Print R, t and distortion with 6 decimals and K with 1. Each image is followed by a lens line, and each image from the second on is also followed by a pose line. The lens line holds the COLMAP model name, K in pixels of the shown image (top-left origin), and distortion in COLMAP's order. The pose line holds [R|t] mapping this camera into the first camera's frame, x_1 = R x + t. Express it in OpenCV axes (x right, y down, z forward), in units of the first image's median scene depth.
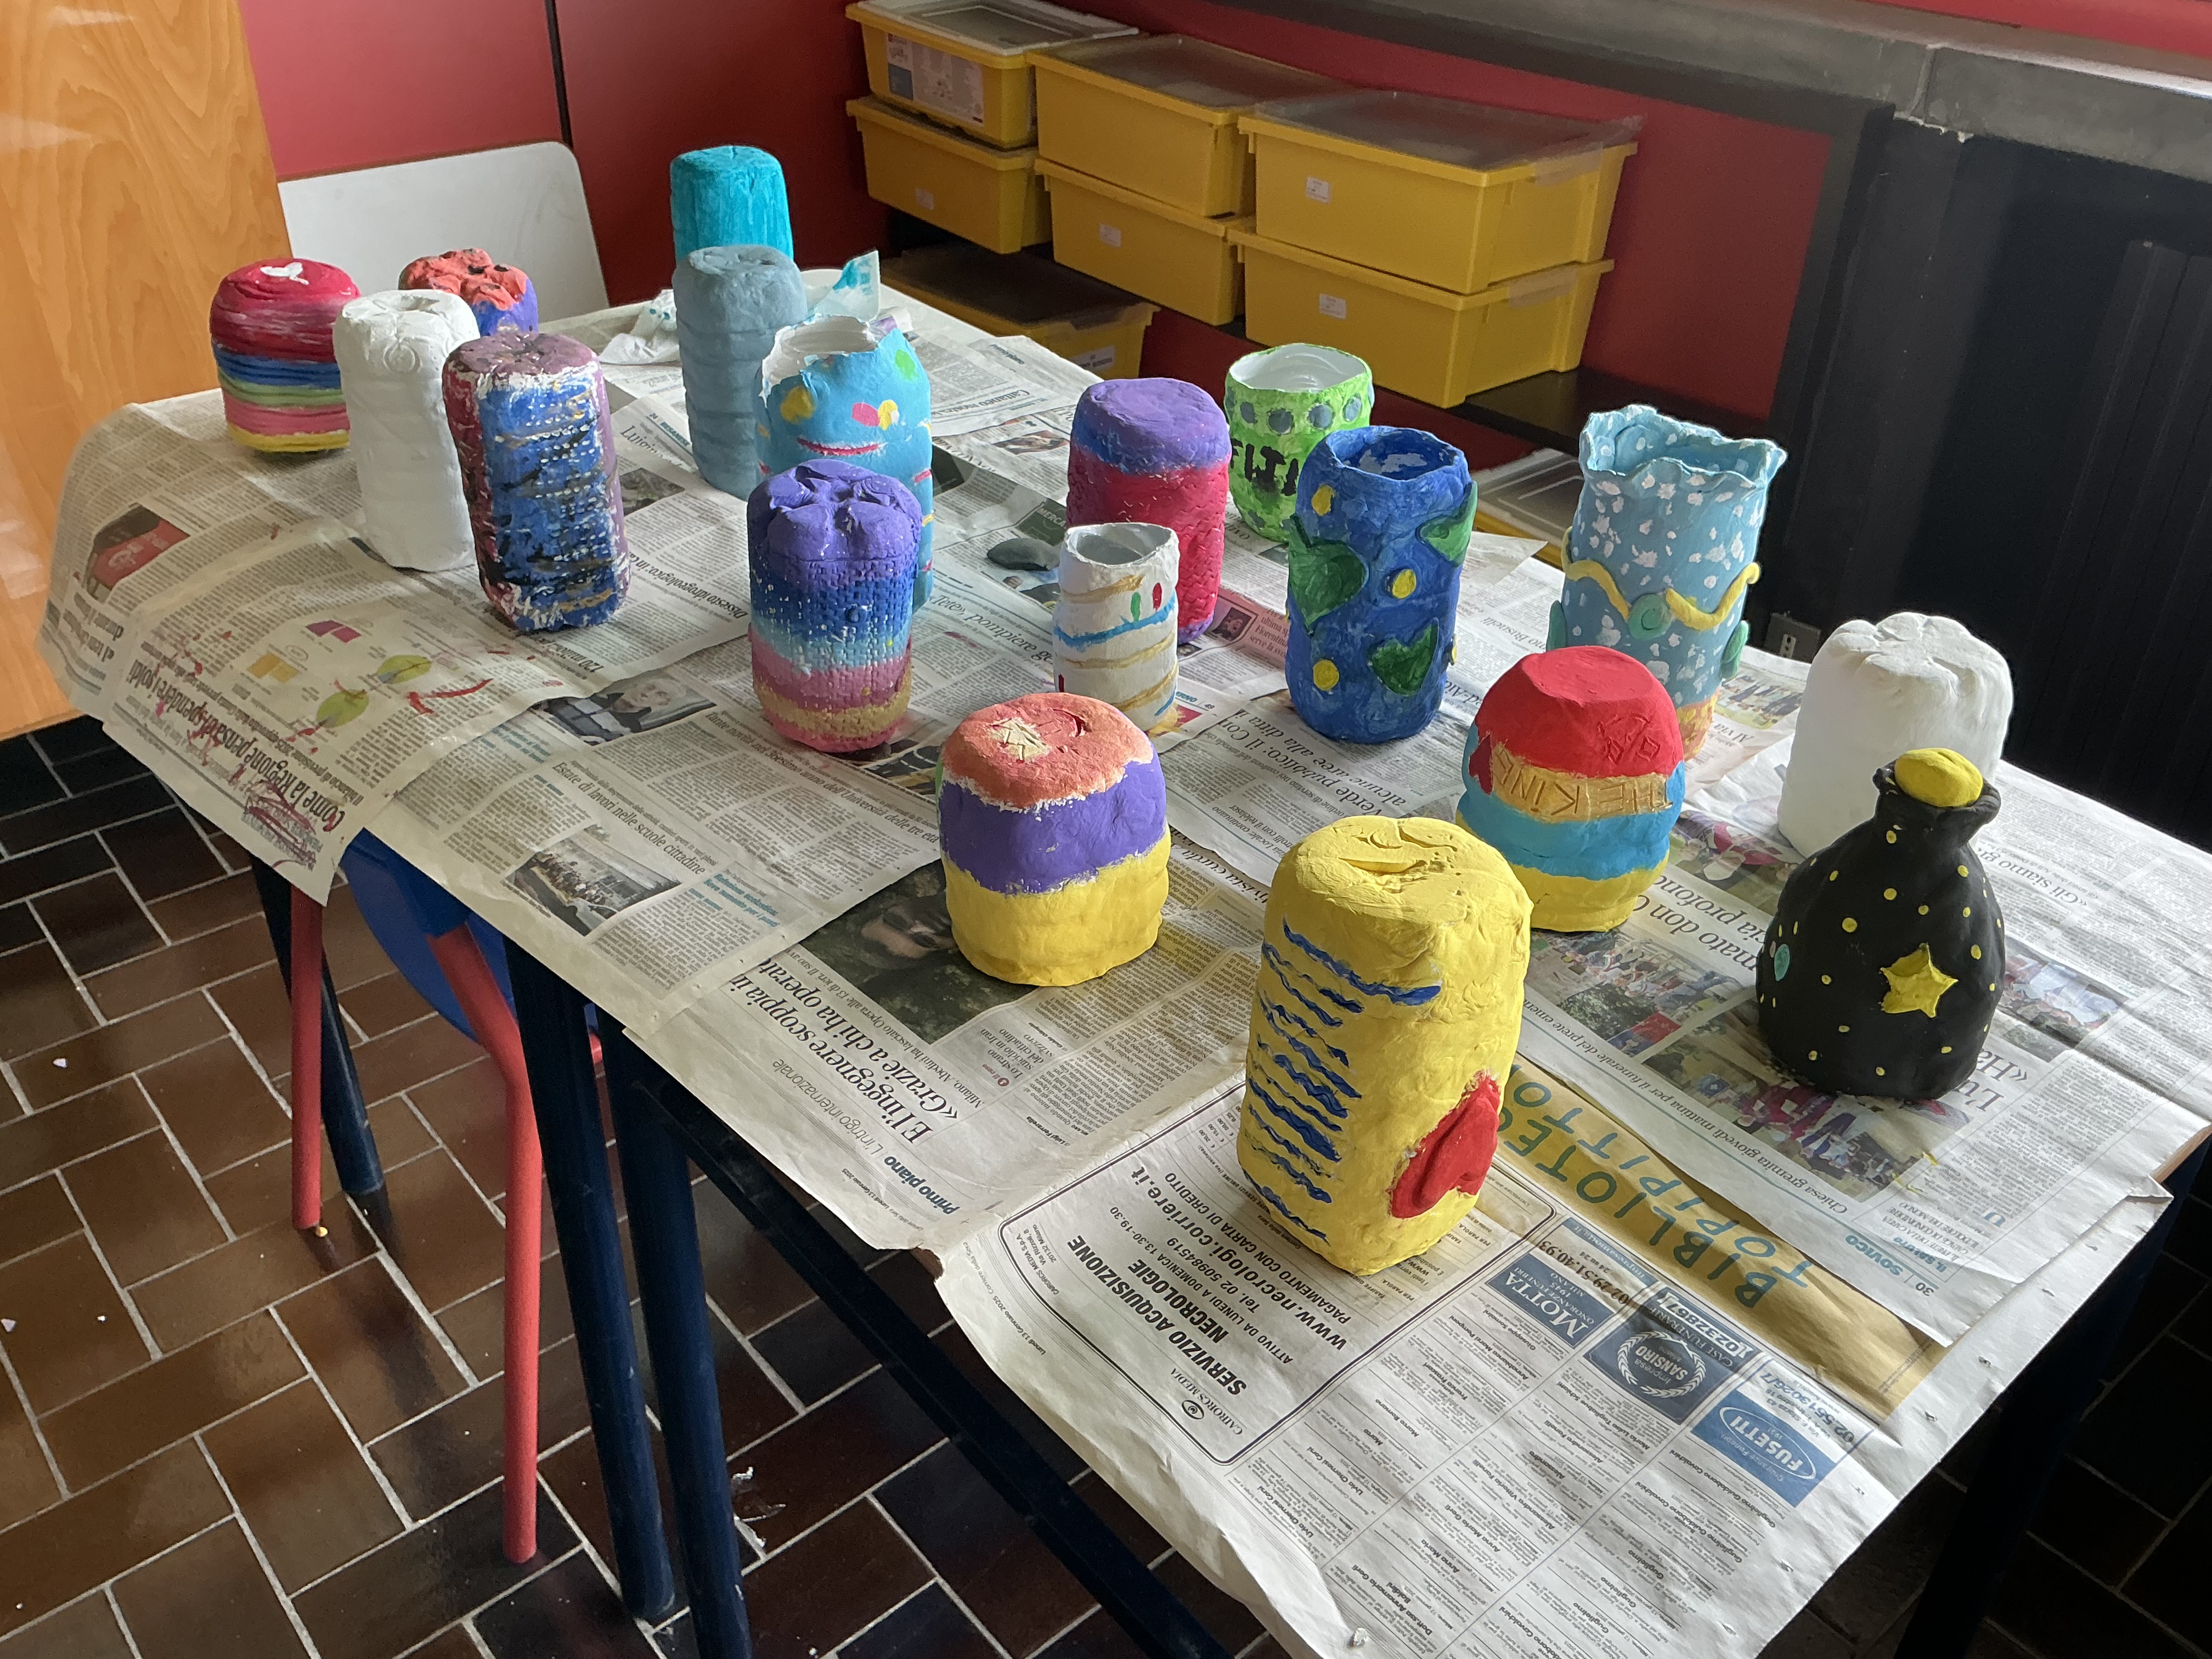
lens RADIAL K [[1836.3, 0, 1100.3], [0, 1836.3, 823.9], [0, 0, 1]] dist [0.105741, -0.192805]
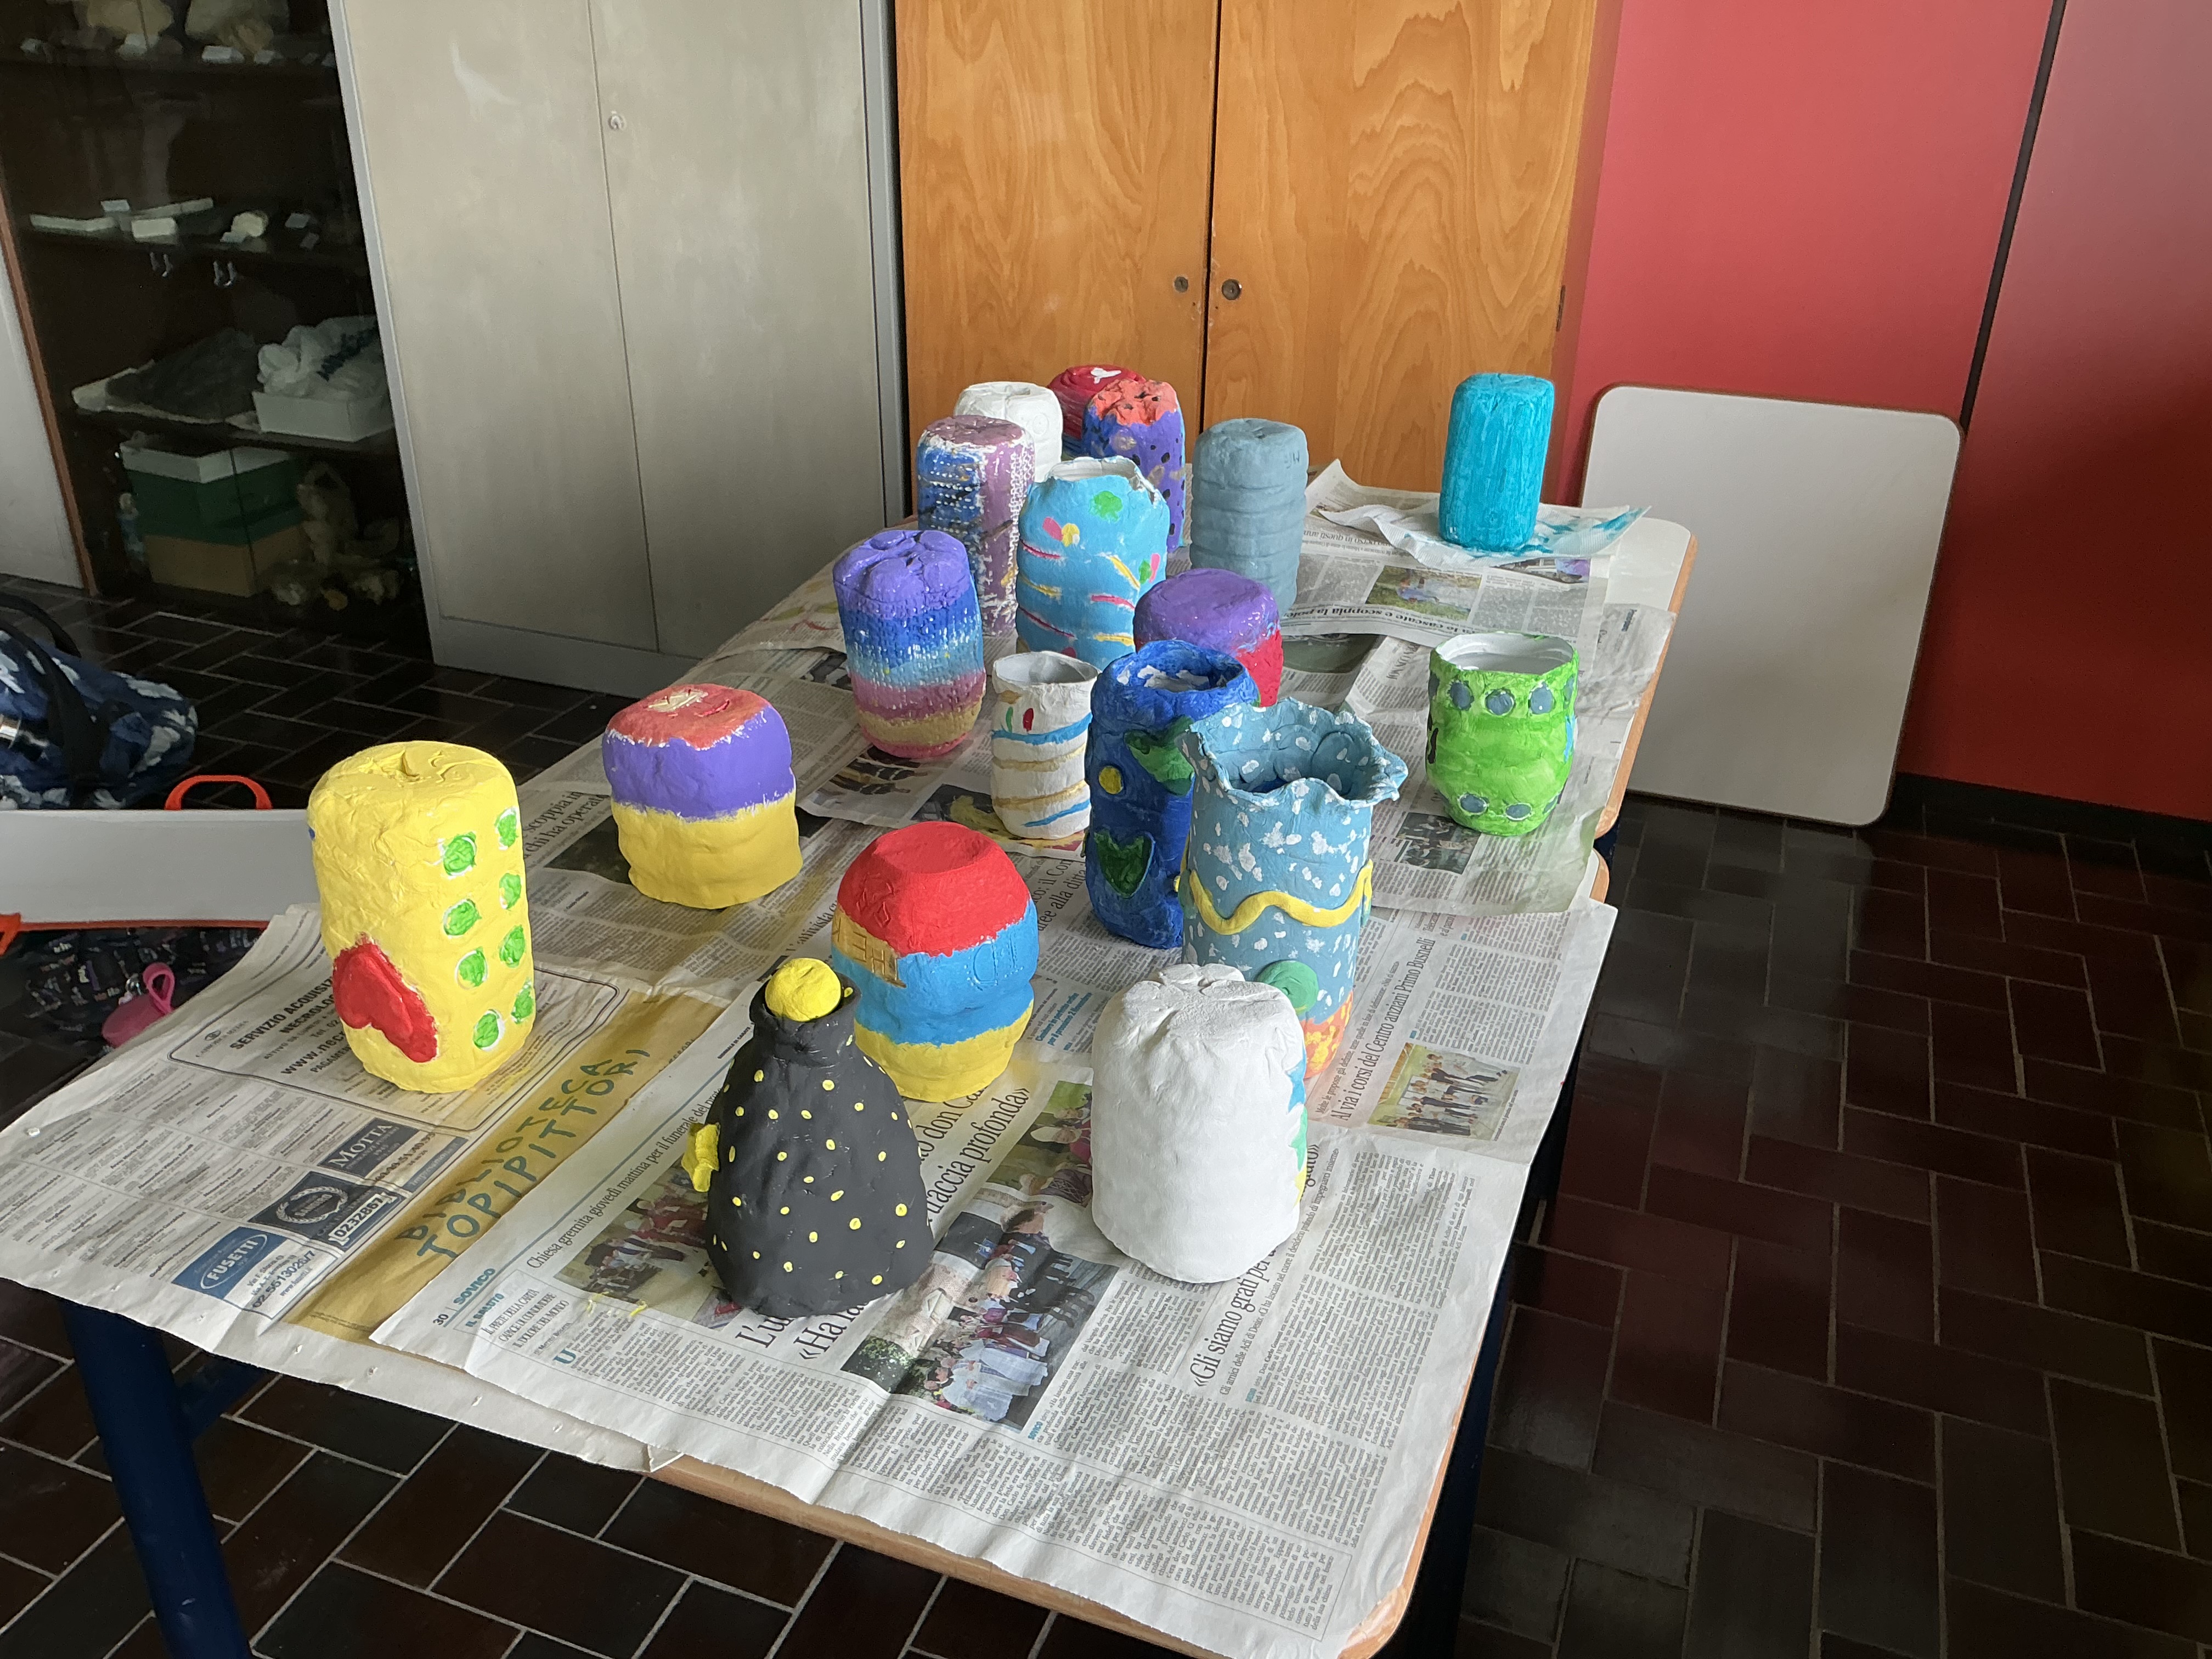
lens RADIAL K [[1836.3, 0, 1100.3], [0, 1836.3, 823.9], [0, 0, 1]] dist [0.105741, -0.192805]
pose [[0.477217, 0.380436, -0.792170, 0.974423], [-0.479477, 0.868157, 0.128082, -0.233951], [0.736455, 0.318704, 0.596710, 0.375566]]
